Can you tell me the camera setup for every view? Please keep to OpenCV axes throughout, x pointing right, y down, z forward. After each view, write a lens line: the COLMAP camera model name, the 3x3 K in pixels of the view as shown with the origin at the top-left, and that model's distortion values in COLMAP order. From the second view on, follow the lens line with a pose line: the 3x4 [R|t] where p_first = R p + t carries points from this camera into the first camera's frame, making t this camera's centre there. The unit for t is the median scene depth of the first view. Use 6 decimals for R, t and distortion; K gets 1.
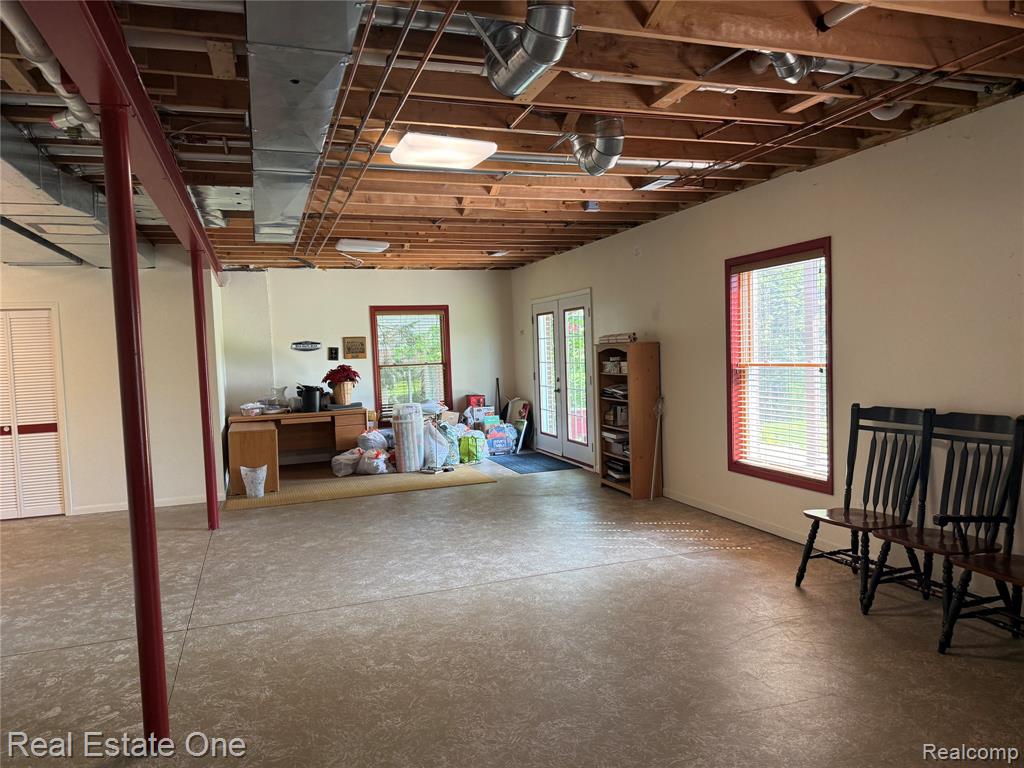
lens RADIAL K [[713.5, 0, 507.5], [0, 713.5, 385.7], [0, 0, 1]] dist [0.044298, -0.053040]
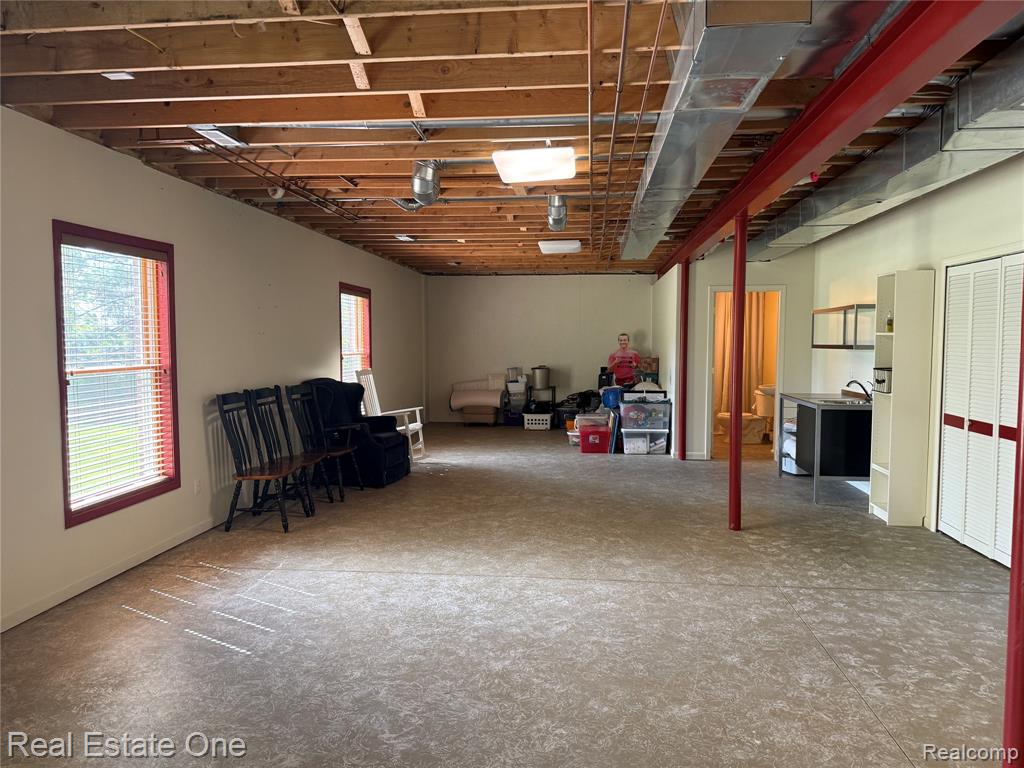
lens RADIAL K [[713.5, 0, 509.2], [0, 713.5, 385.4], [0, 0, 1]] dist [0.044298, -0.053040]
pose [[-0.901620, 0.006884, 0.432475, -0.452777], [0.055982, 0.993320, 0.100900, -0.078673], [-0.428891, 0.115184, -0.895983, 1.735334]]
